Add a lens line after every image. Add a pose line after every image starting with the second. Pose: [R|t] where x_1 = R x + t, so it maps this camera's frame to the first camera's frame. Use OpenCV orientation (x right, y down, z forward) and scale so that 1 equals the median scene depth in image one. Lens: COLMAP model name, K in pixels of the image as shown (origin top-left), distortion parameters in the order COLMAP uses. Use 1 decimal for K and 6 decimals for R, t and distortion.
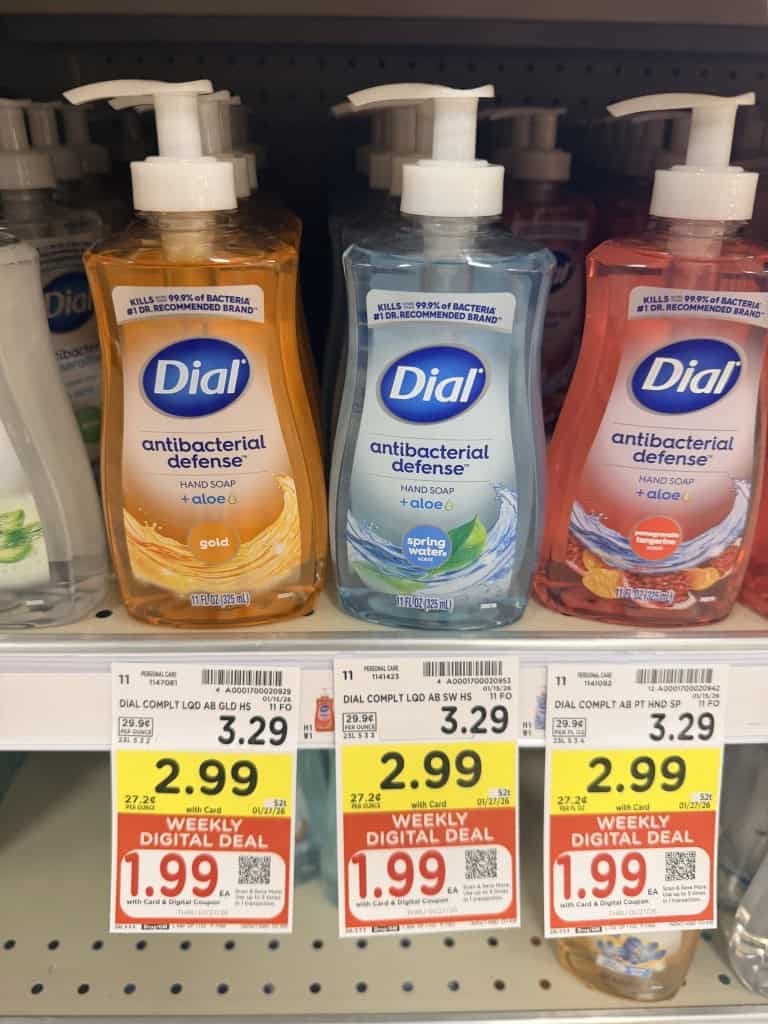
lens RADIAL K [[898.9, 0, 384.4], [0, 898.9, 414.7], [0, 0, 1]] dist [0.124576, -0.196773]
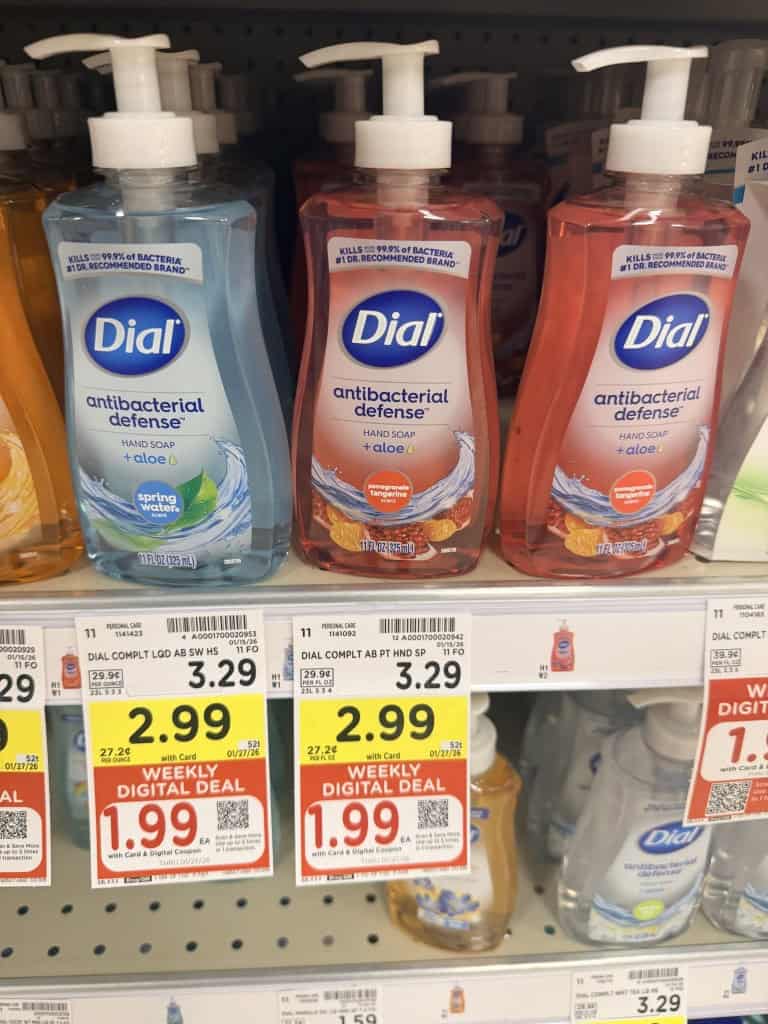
lens RADIAL K [[898.9, 0, 384.4], [0, 898.9, 414.7], [0, 0, 1]] dist [0.124576, -0.196773]
pose [[0.999925, -0.006920, 0.010091, 0.264180], [0.006469, 0.999011, 0.043998, 0.007826], [-0.010385, -0.043929, 0.998981, 0.012223]]
